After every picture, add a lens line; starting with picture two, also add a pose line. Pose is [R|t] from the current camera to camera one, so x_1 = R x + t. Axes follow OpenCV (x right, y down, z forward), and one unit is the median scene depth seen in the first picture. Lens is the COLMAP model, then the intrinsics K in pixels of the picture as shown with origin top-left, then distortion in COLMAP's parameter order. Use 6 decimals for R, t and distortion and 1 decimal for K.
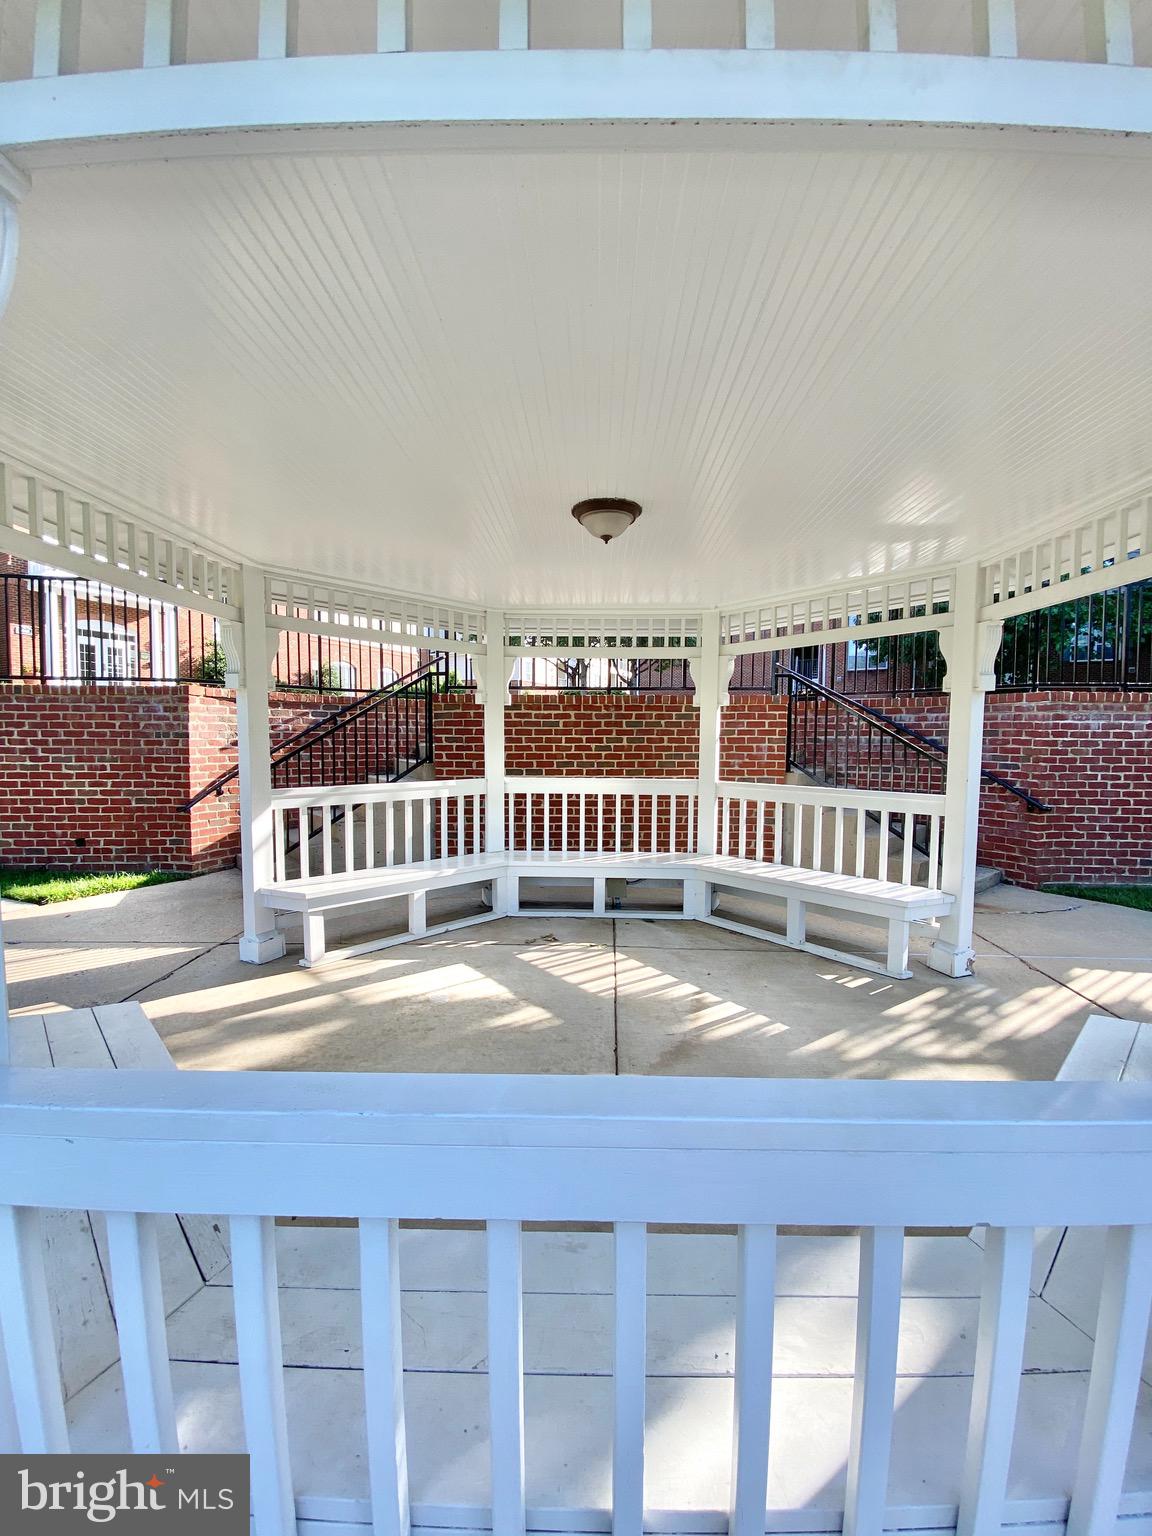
lens RADIAL K [[614.9, 0, 578.5], [0, 614.9, 770.6], [0, 0, 1]] dist [0.019840, -0.019620]
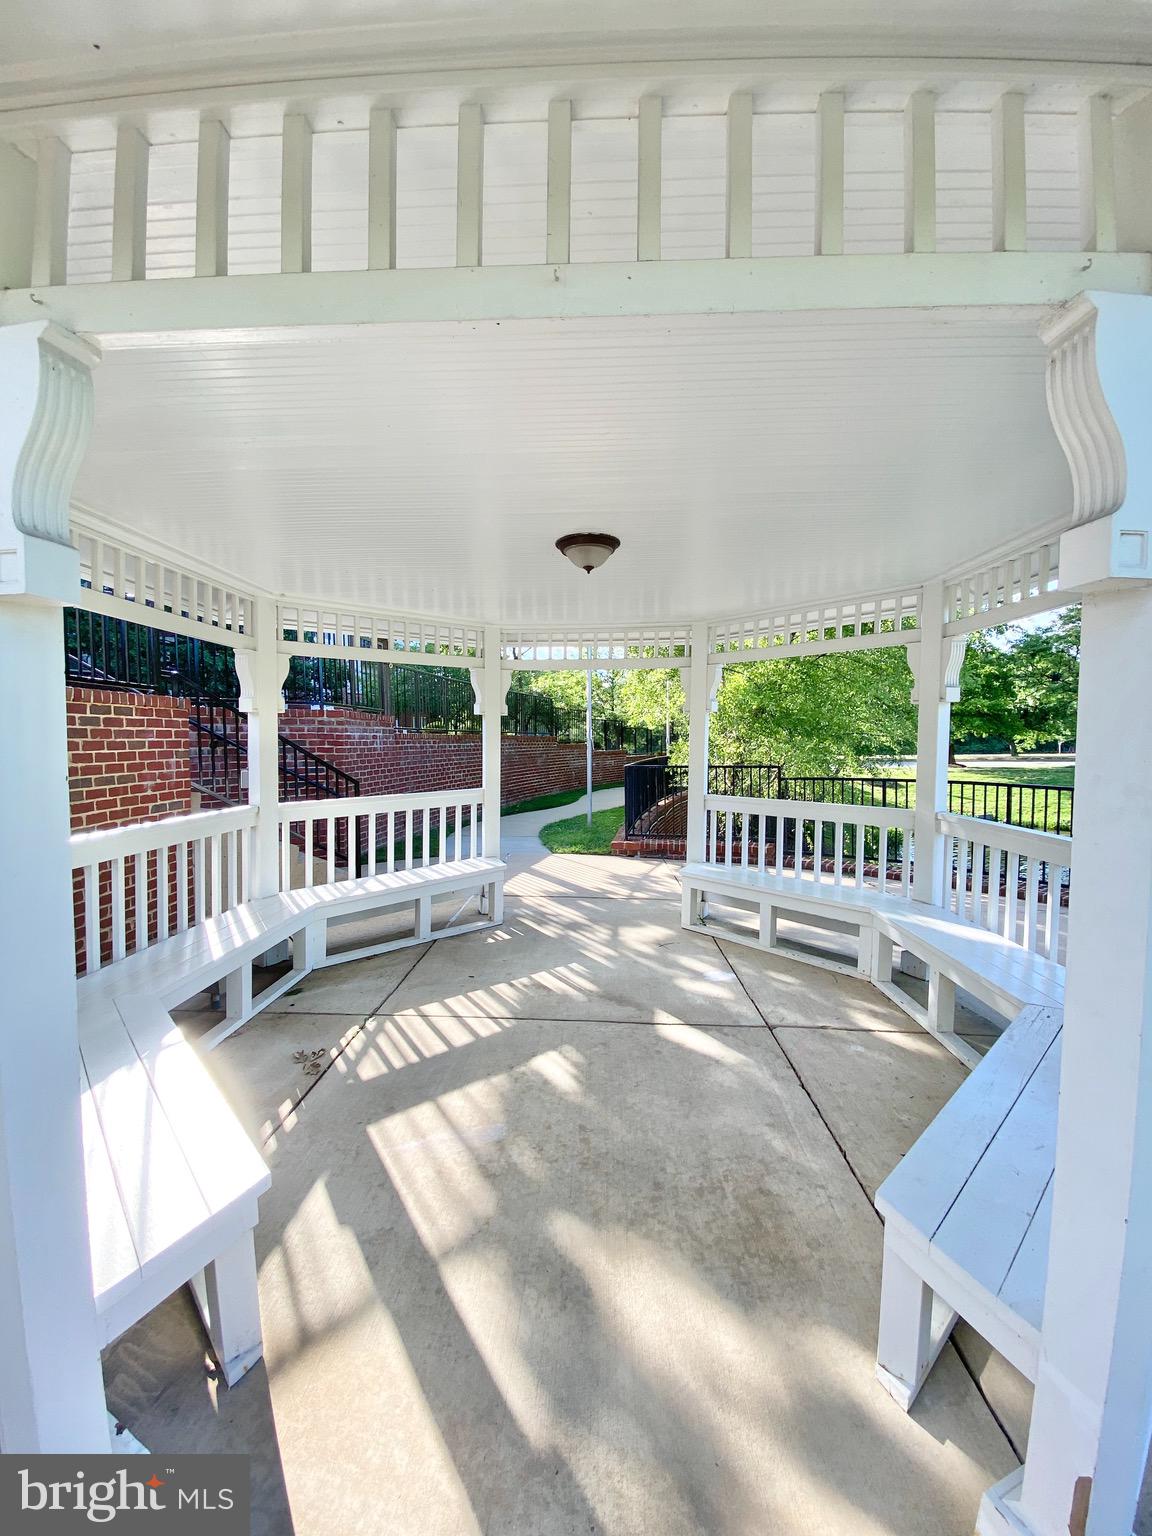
lens RADIAL K [[614.9, 0, 578.5], [0, 614.9, 770.6], [0, 0, 1]] dist [0.019840, -0.019620]
pose [[0.002602, -0.054343, 0.998519, -0.770482], [0.064693, 0.996440, 0.054062, -0.059375], [-0.997902, 0.064456, 0.006108, 0.754476]]
